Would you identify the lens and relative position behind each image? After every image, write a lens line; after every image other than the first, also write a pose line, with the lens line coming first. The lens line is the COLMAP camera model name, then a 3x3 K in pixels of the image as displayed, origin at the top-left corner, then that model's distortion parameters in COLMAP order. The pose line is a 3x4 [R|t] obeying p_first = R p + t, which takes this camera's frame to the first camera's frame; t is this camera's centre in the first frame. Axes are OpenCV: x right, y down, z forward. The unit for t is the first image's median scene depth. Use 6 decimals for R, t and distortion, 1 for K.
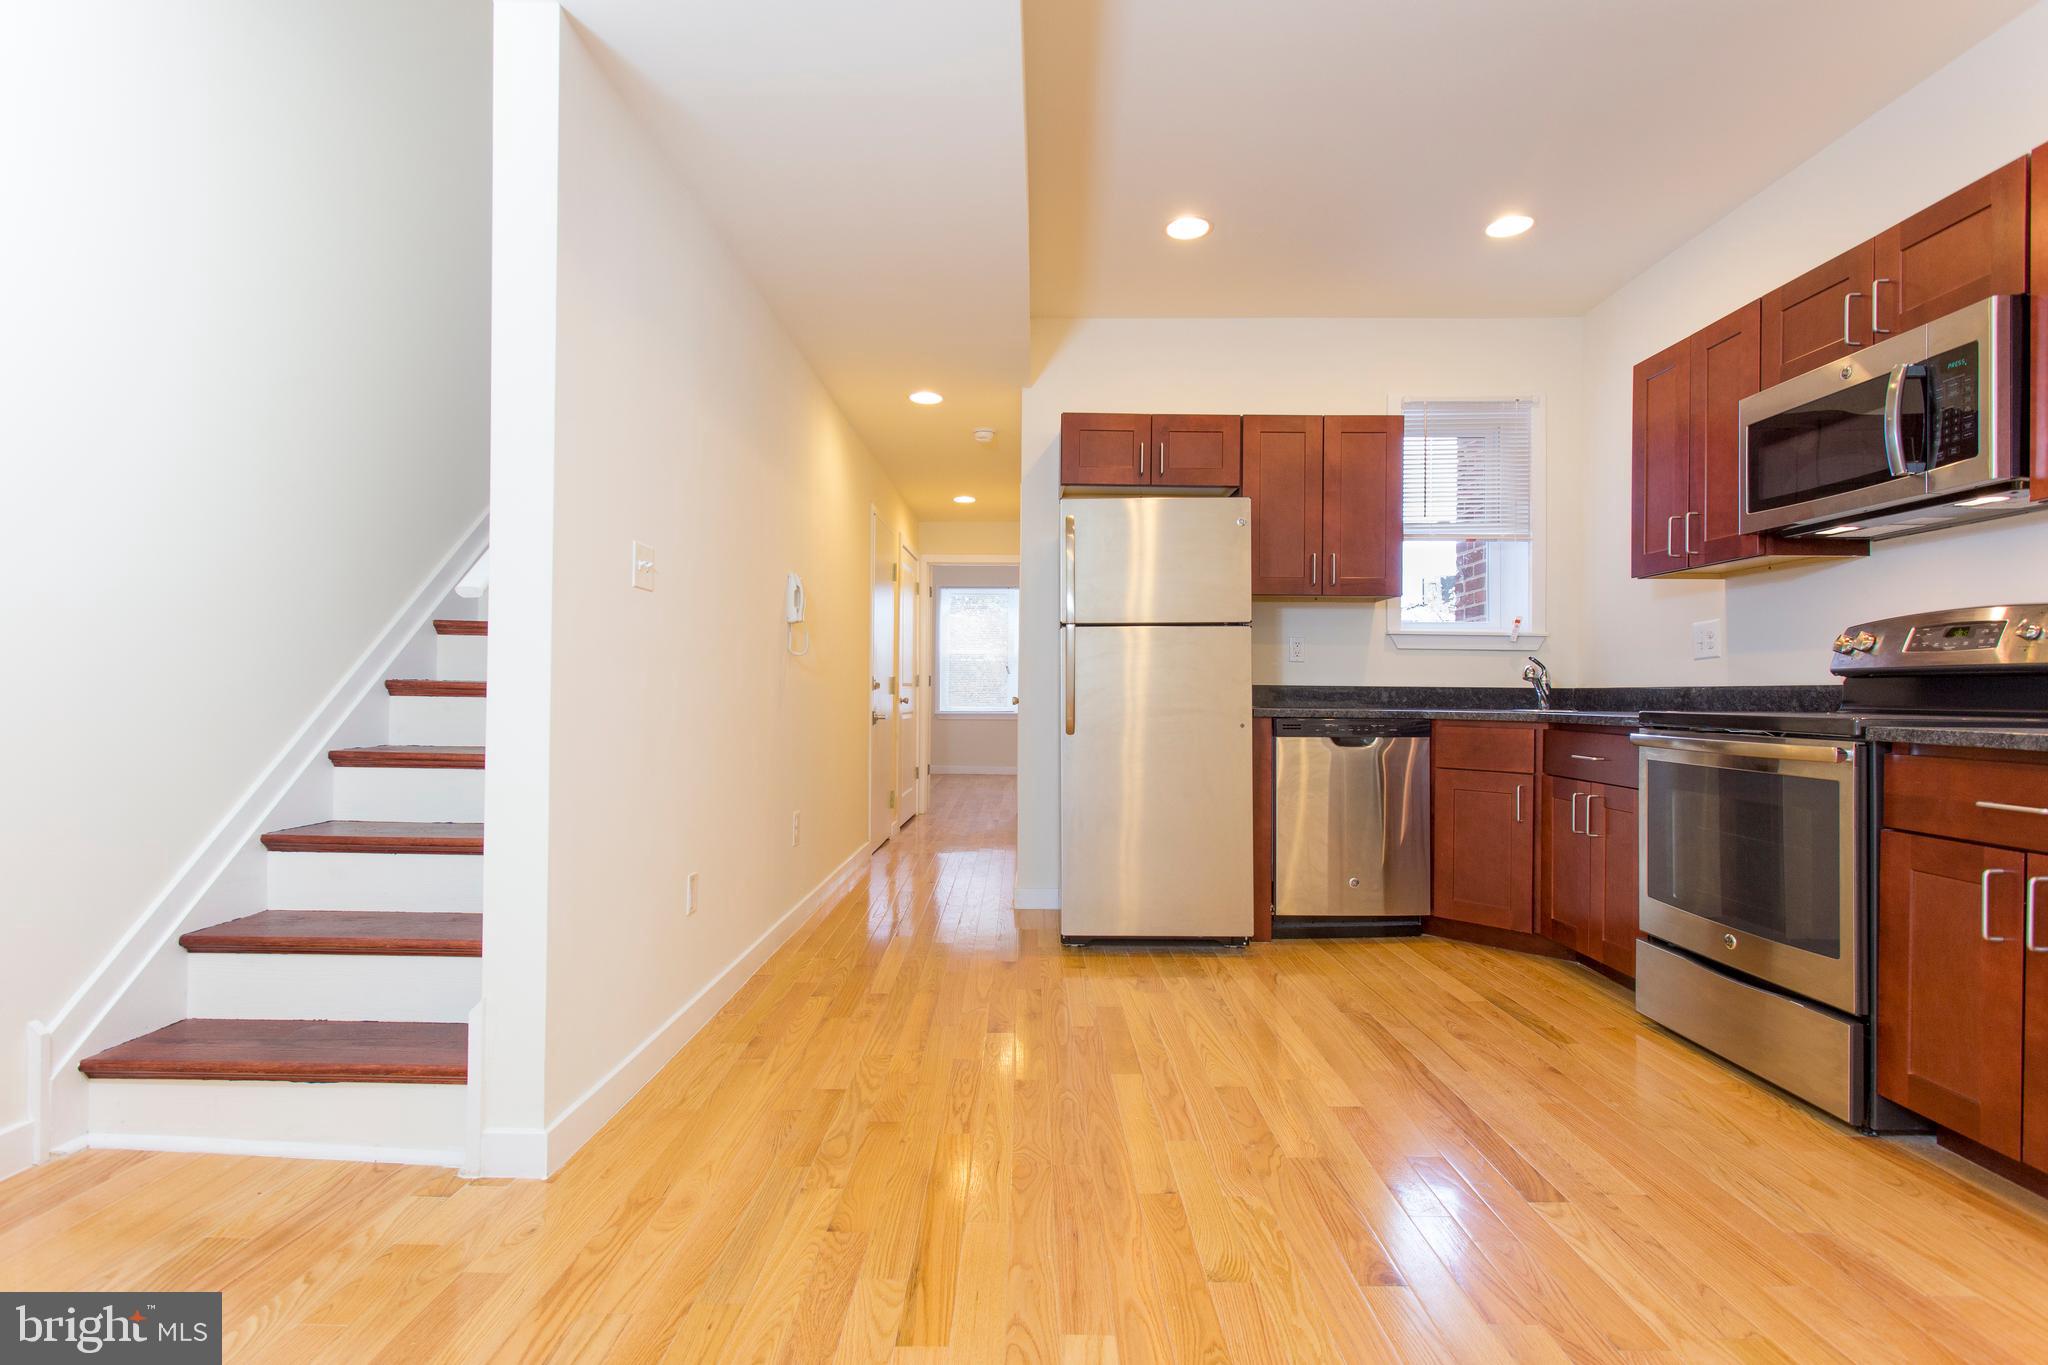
lens RADIAL K [[970.2, 0, 1018.3], [0, 970.2, 690.1], [0, 0, 1]] dist [0.002656, 0.001371]
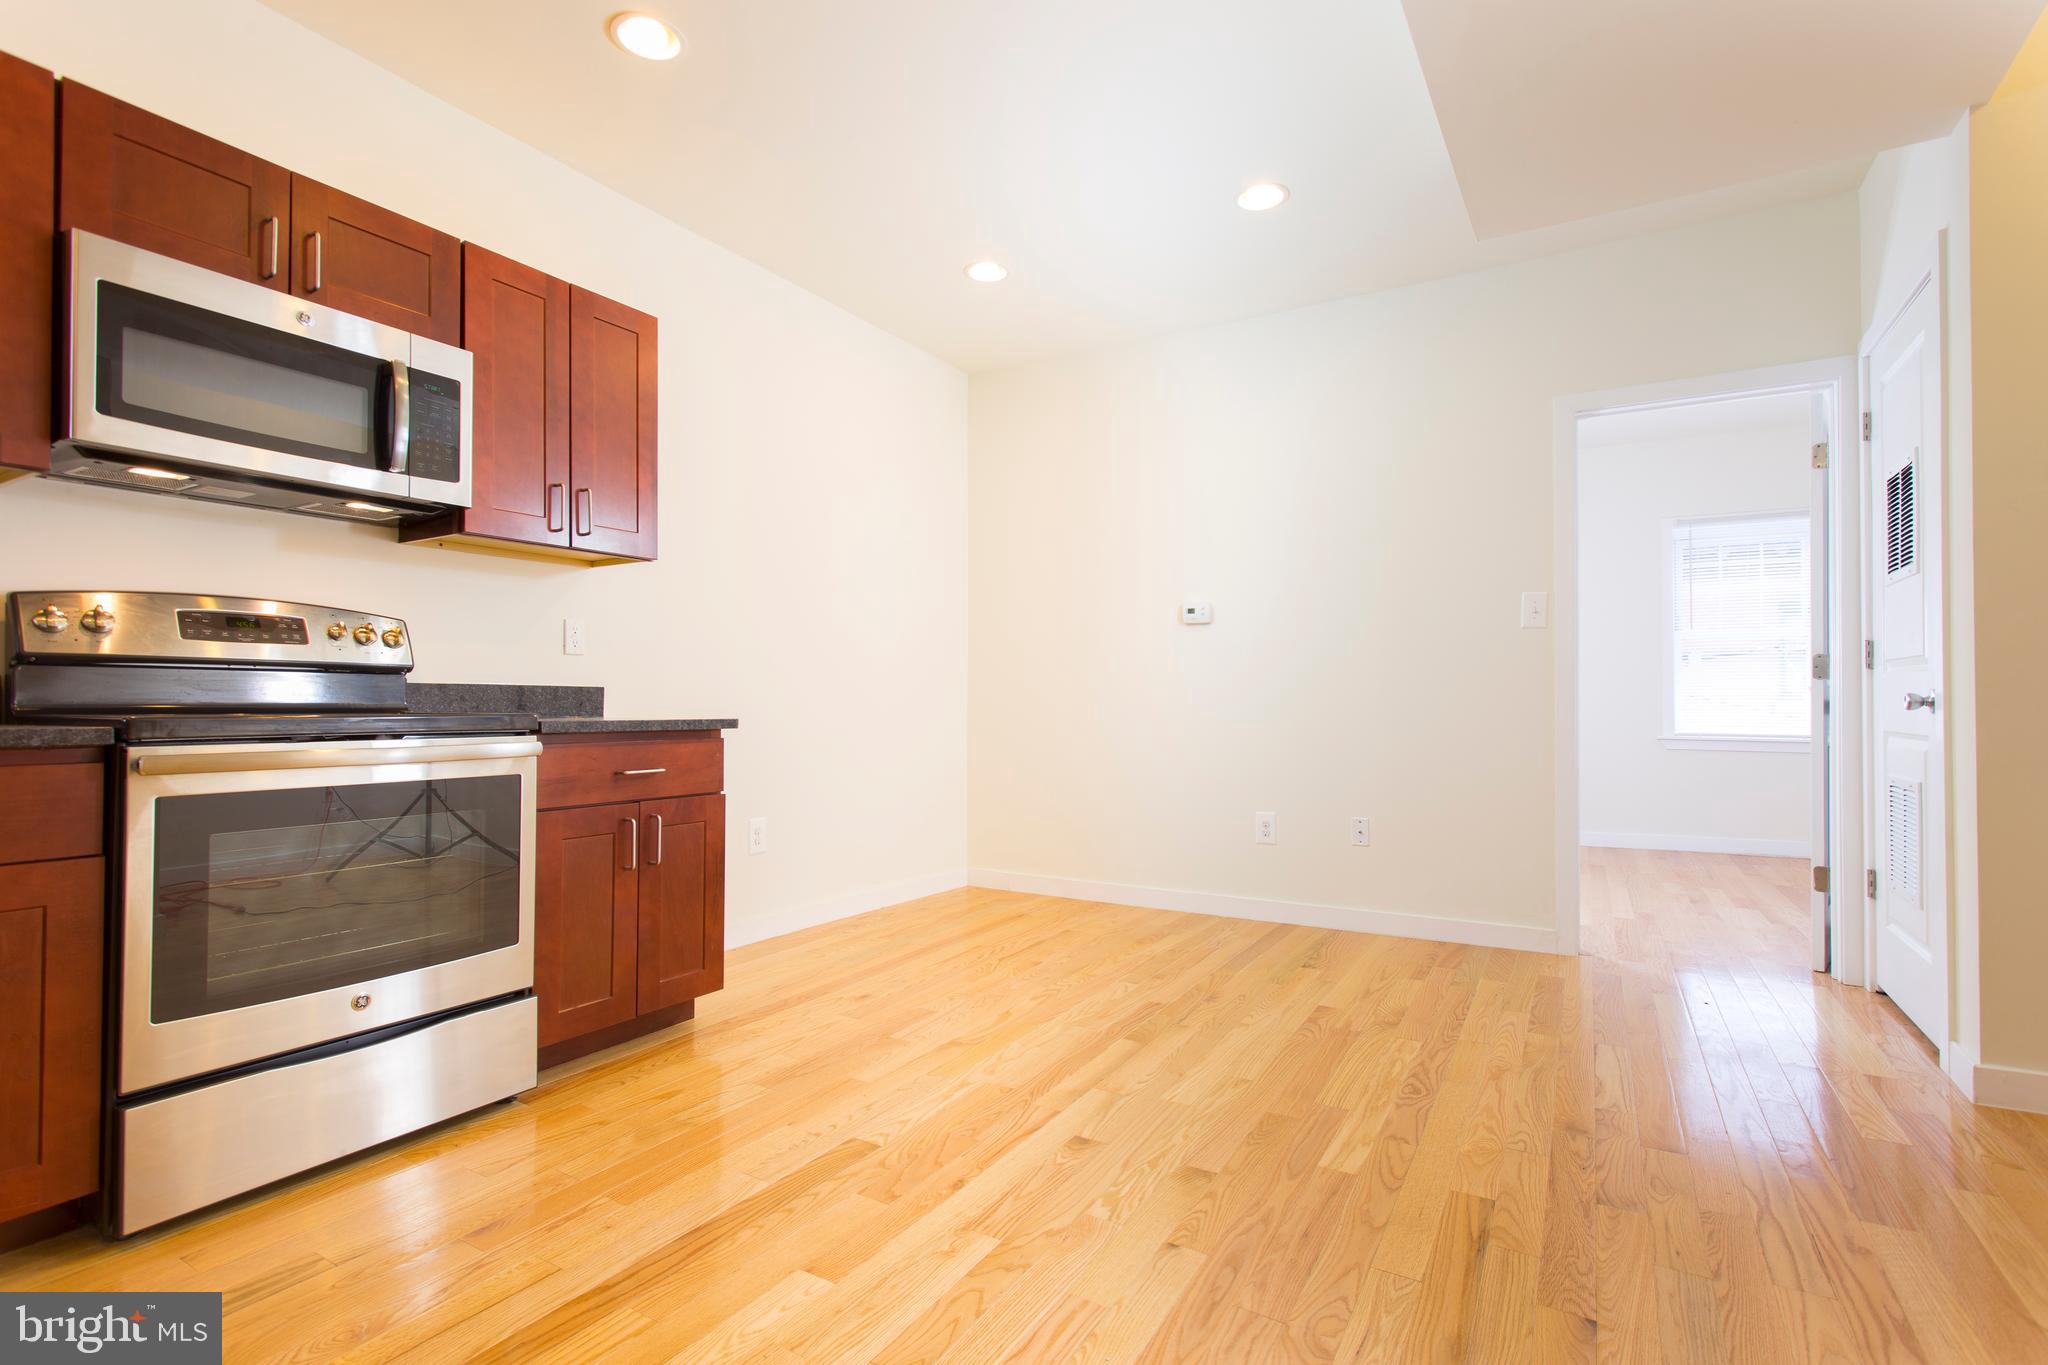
lens RADIAL K [[970.2, 0, 1018.3], [0, 970.2, 690.1], [0, 0, 1]] dist [0.002656, 0.001371]
pose [[-0.863451, -0.001887, 0.504429, -0.173079], [-0.008428, 0.999907, -0.010687, 0.009710], [-0.504362, -0.013479, -0.863387, 1.843213]]
